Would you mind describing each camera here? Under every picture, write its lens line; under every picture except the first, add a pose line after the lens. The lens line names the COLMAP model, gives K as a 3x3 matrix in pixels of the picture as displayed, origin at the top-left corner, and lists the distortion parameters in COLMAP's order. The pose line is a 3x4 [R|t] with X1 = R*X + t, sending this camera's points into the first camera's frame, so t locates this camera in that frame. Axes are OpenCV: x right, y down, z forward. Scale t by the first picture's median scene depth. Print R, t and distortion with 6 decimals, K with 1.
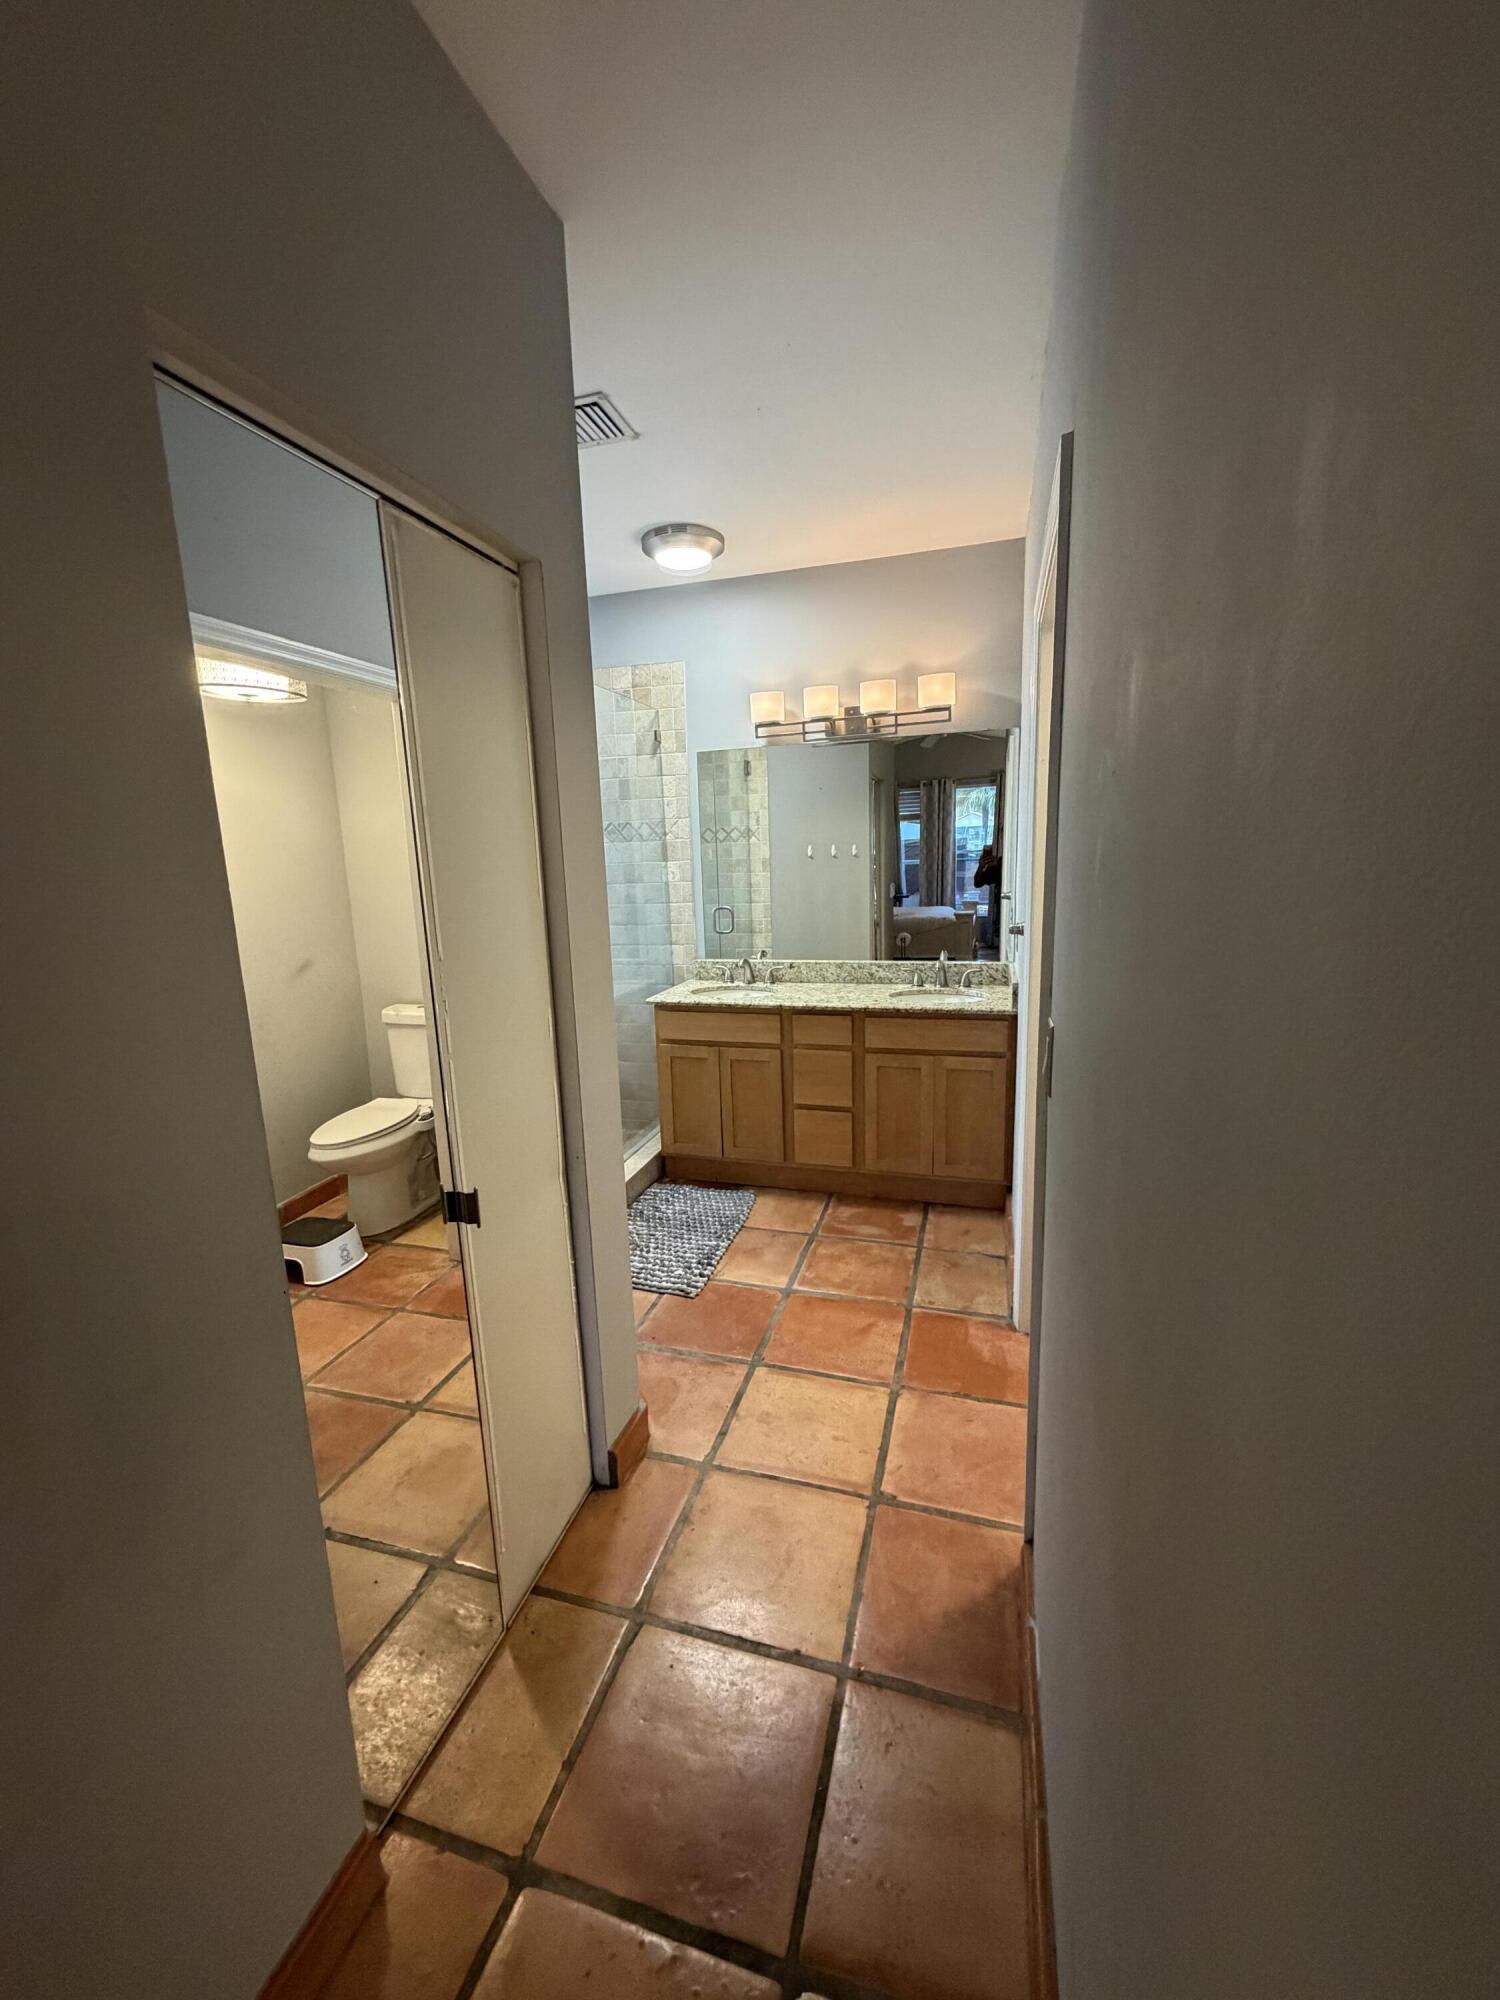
lens RADIAL K [[797.5, 0, 747.5], [0, 797.5, 999.0], [0, 0, 1]] dist [0.000763, -0.000119]
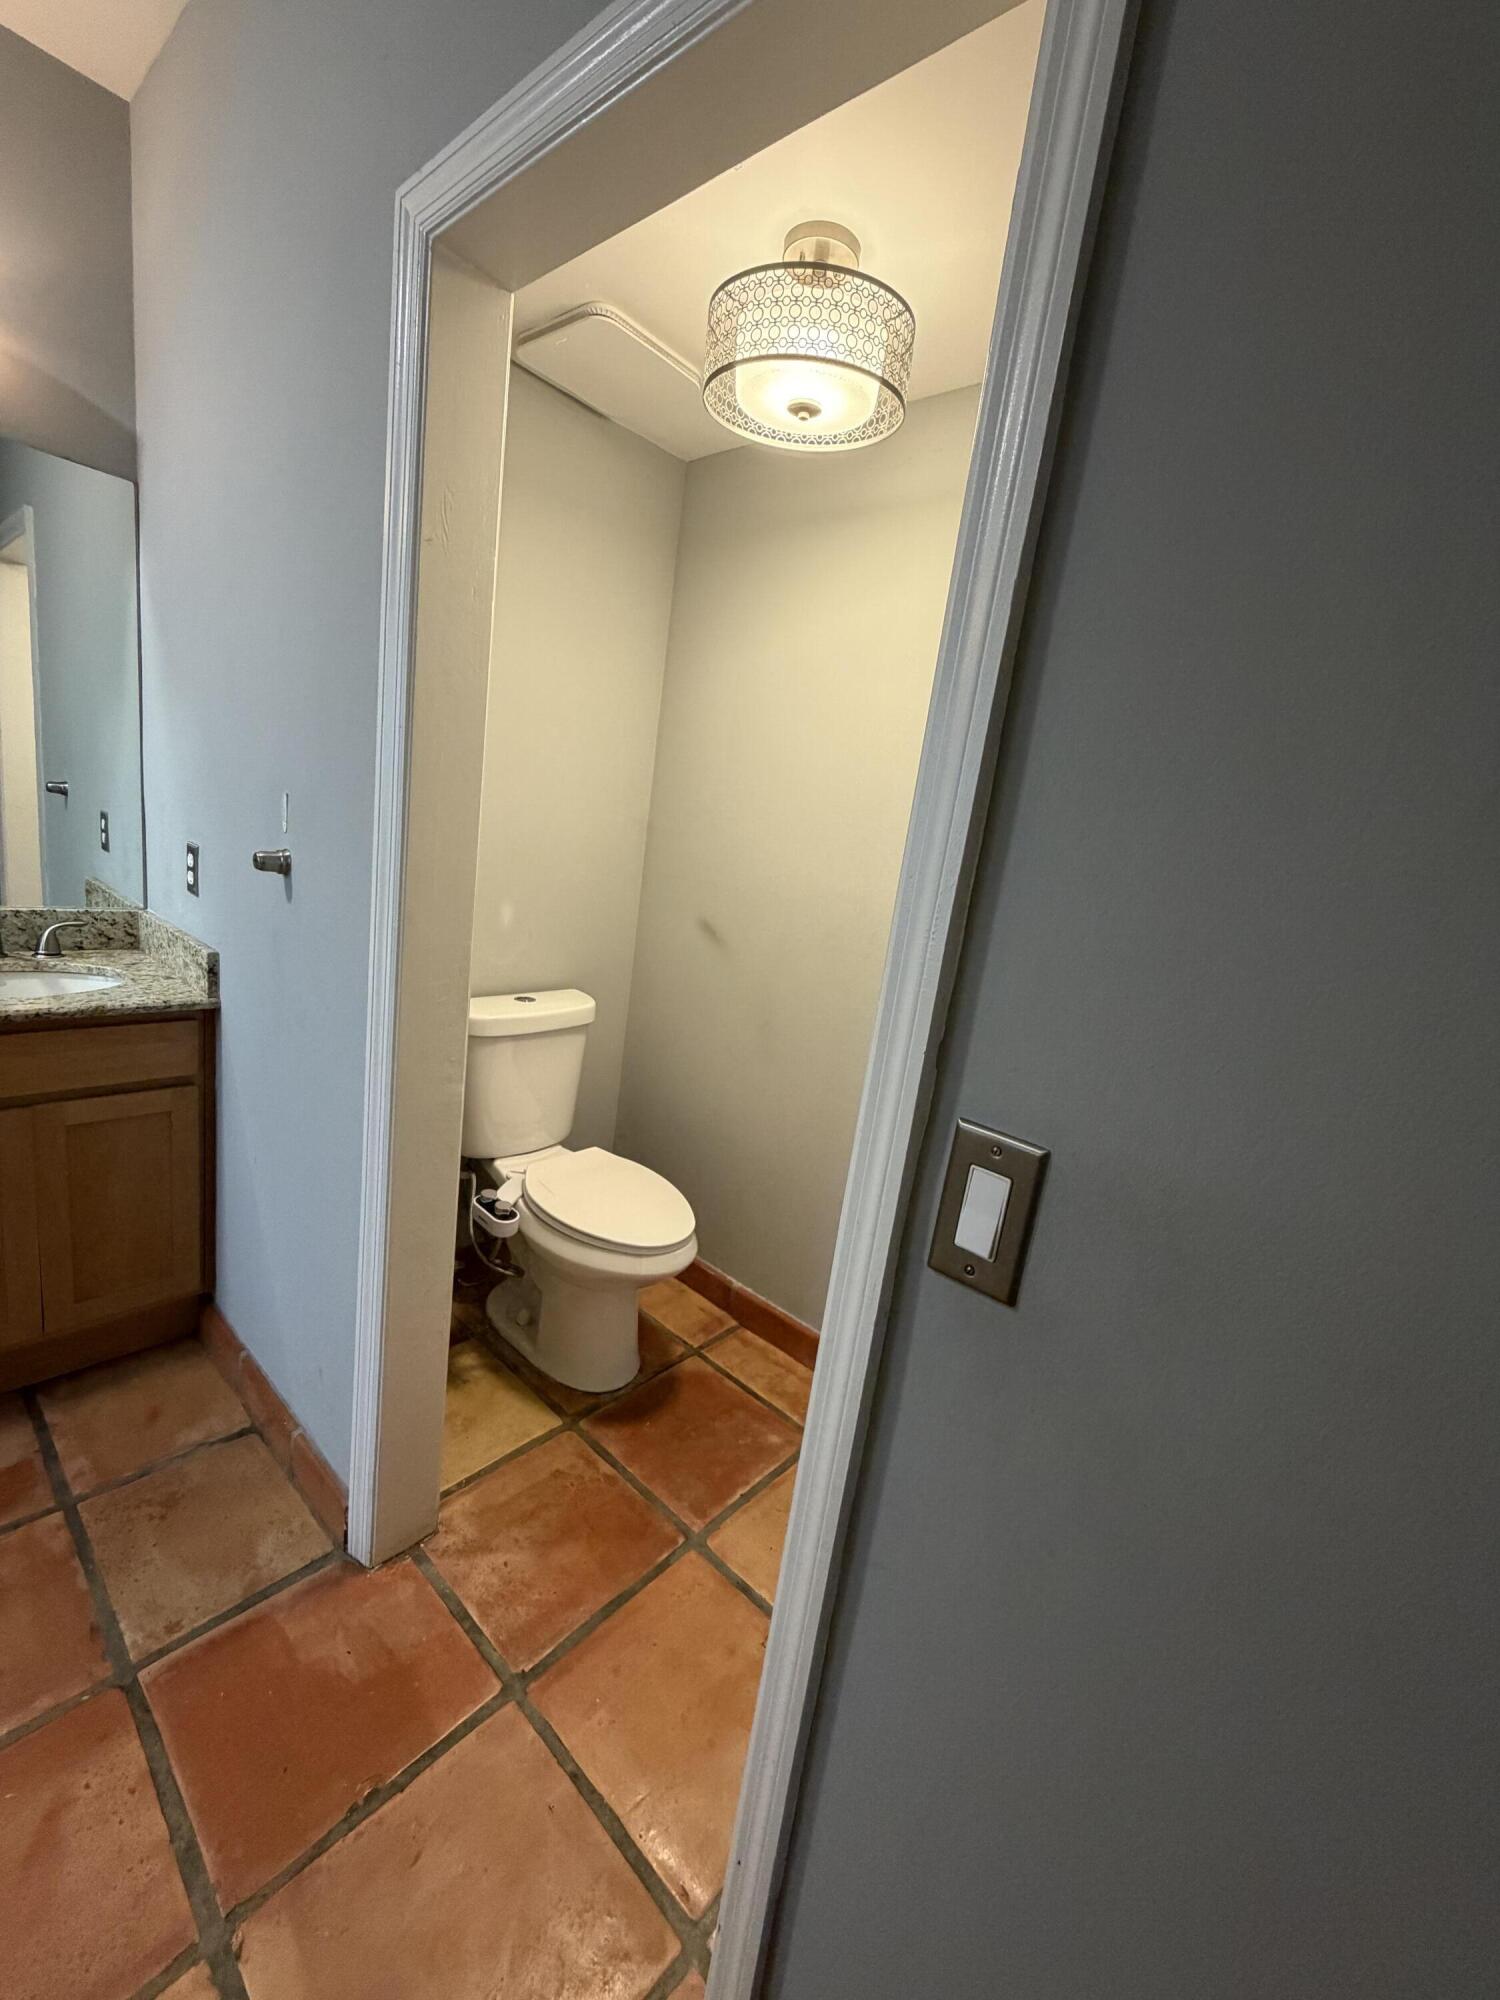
lens RADIAL K [[797.5, 0, 747.5], [0, 797.5, 999.0], [0, 0, 1]] dist [0.000763, -0.000119]
pose [[0.406882, -0.099585, 0.908036, -0.023036], [0.015649, 0.994654, 0.102072, -0.033658], [-0.913346, -0.027321, 0.406266, 0.364865]]
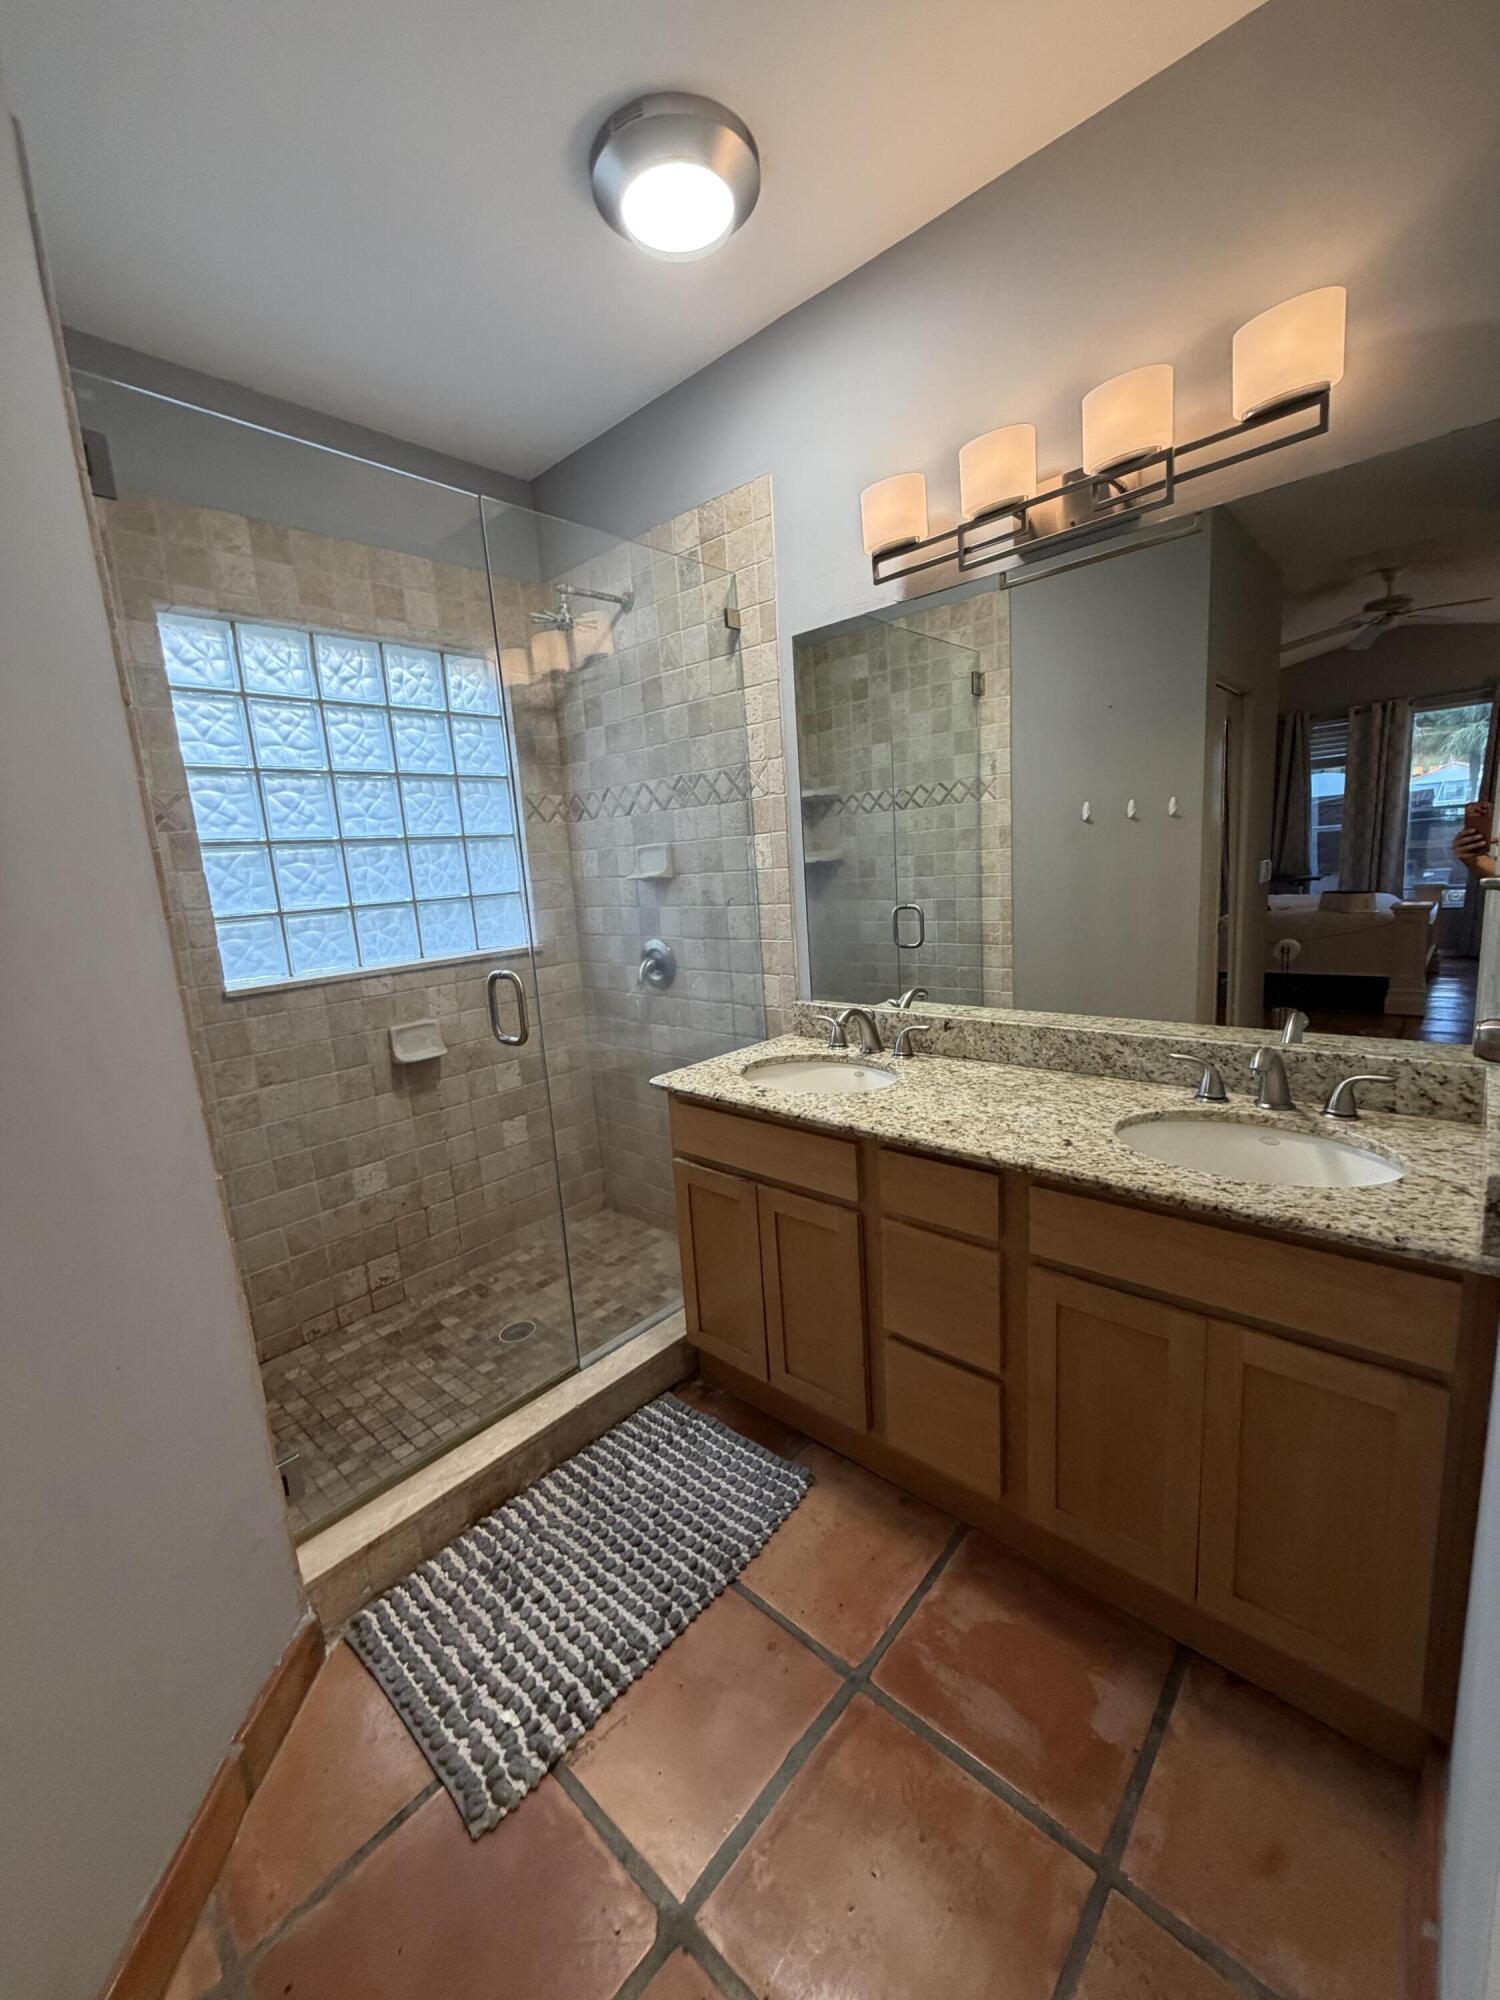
lens RADIAL K [[797.5, 0, 747.5], [0, 797.5, 999.0], [0, 0, 1]] dist [0.000763, -0.000119]
pose [[0.903136, 0.047422, -0.426729, 0.173577], [-0.039434, 0.998843, 0.027541, -0.074159], [0.427541, -0.008045, 0.903960, 0.514896]]
